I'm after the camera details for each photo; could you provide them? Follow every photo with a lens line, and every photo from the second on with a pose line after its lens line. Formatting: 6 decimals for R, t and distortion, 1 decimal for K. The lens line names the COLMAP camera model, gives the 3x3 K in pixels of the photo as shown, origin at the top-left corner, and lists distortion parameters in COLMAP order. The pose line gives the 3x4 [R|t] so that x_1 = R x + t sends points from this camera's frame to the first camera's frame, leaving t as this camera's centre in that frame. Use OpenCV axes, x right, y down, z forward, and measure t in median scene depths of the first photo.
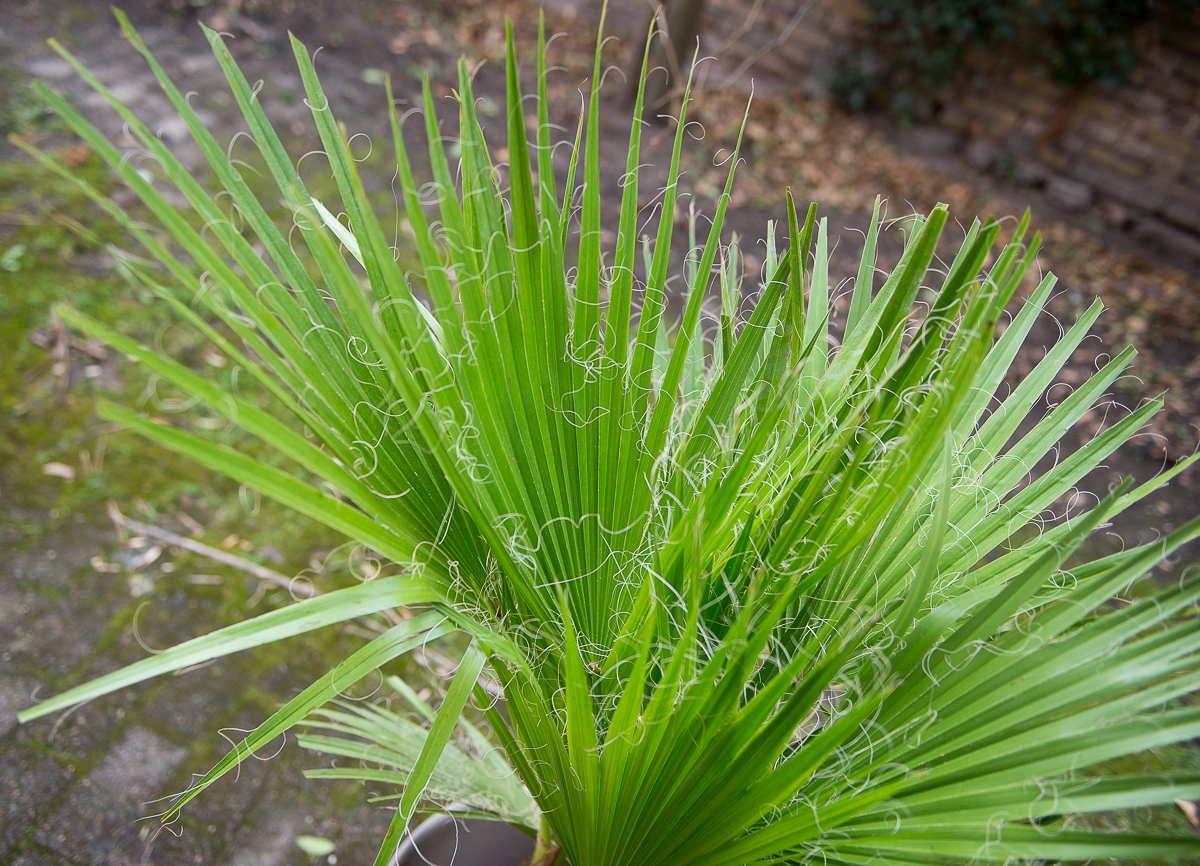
lens RADIAL K [[1011.6, 0, 552.3], [0, 1011.6, 432.7], [0, 0, 1]] dist [-0.030768, 0.000233]
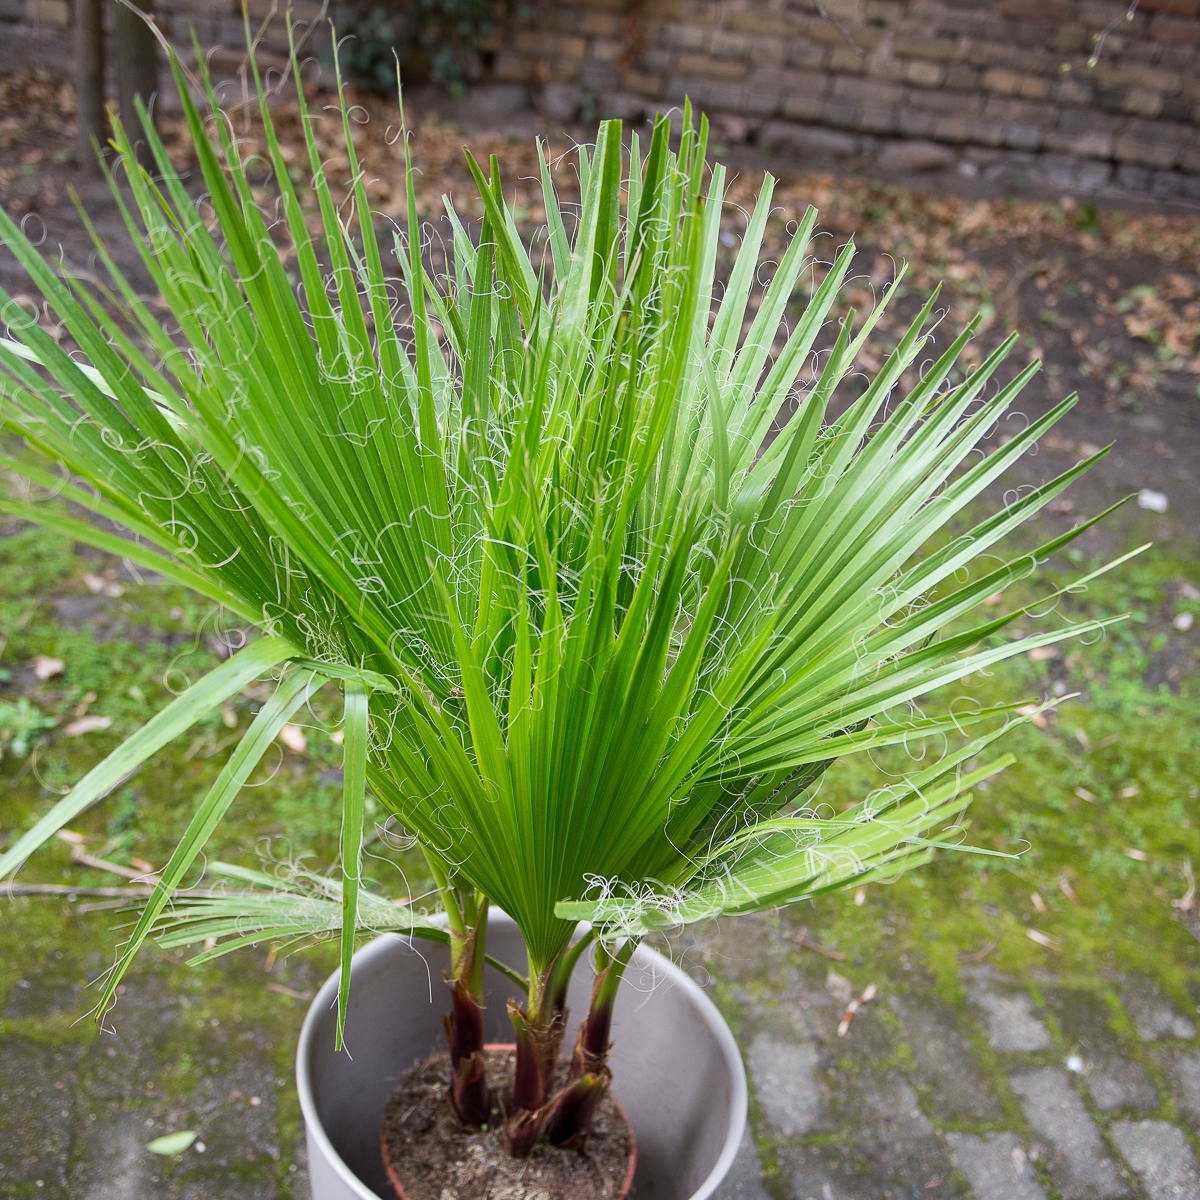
lens RADIAL K [[1393.6, 0, 600.1], [0, 1393.6, 675.5], [0, 0, 1]] dist [-0.021413, -0.005791]
pose [[0.877041, -0.384307, 0.288282, -0.208880], [0.364159, 0.923201, 0.122832, 0.101677], [-0.313348, -0.002748, 0.949634, -0.293717]]
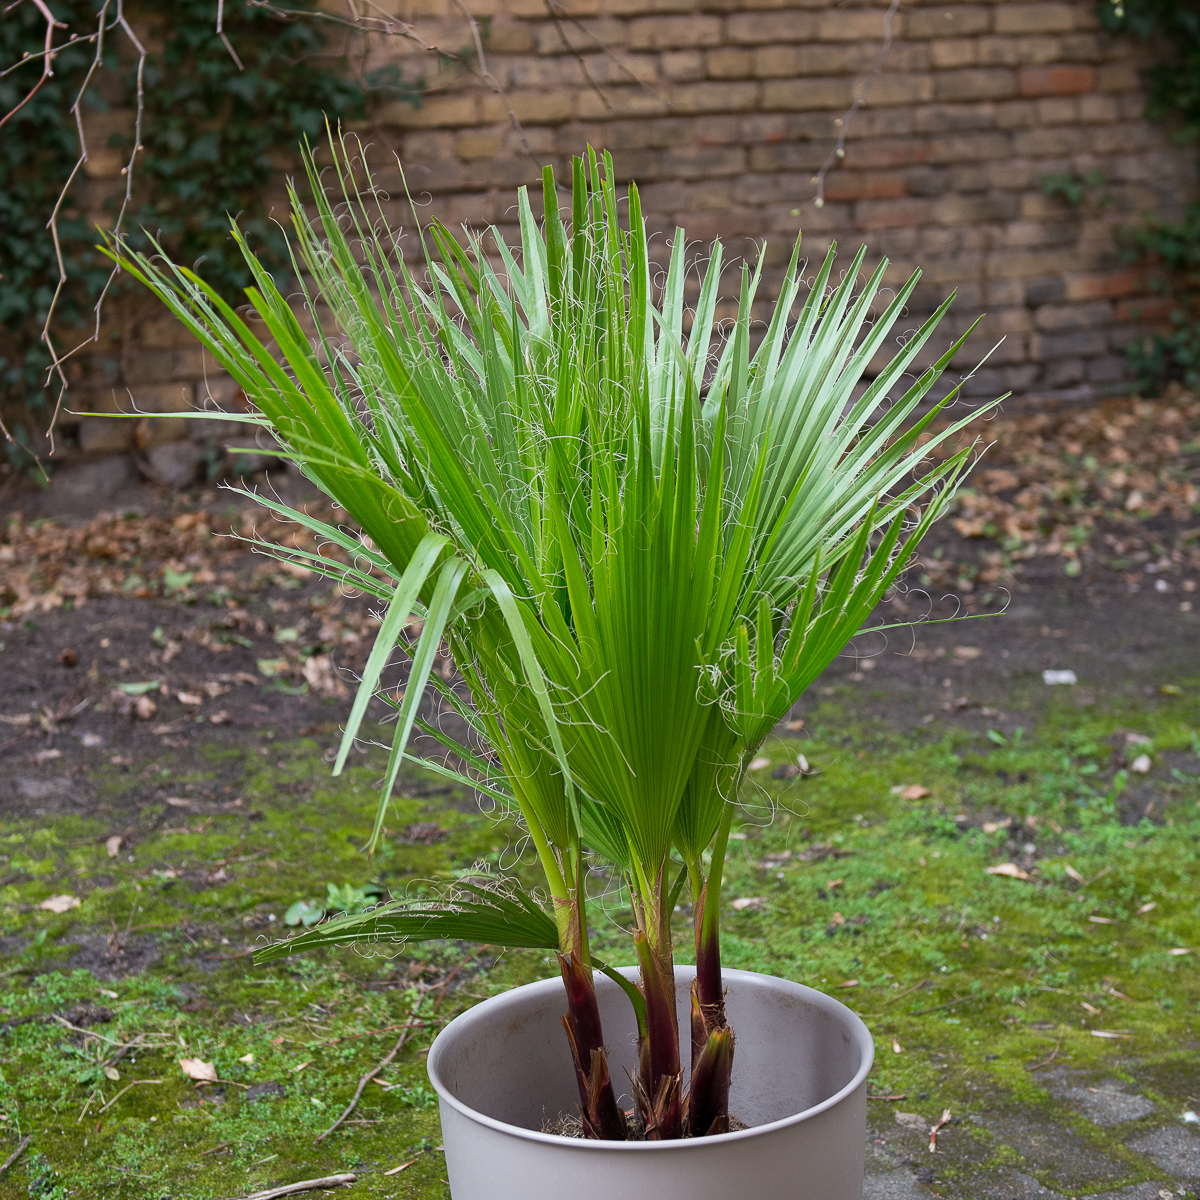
lens RADIAL K [[2251.3, 0, 540.1], [0, 2251.3, 522.6], [0, 0, 1]] dist [0.090388, -0.025163]
pose [[0.700204, -0.436085, 0.565283, -1.355453], [0.603421, 0.784654, -0.142127, 0.511968], [-0.381573, 0.440622, 0.812561, -1.147599]]
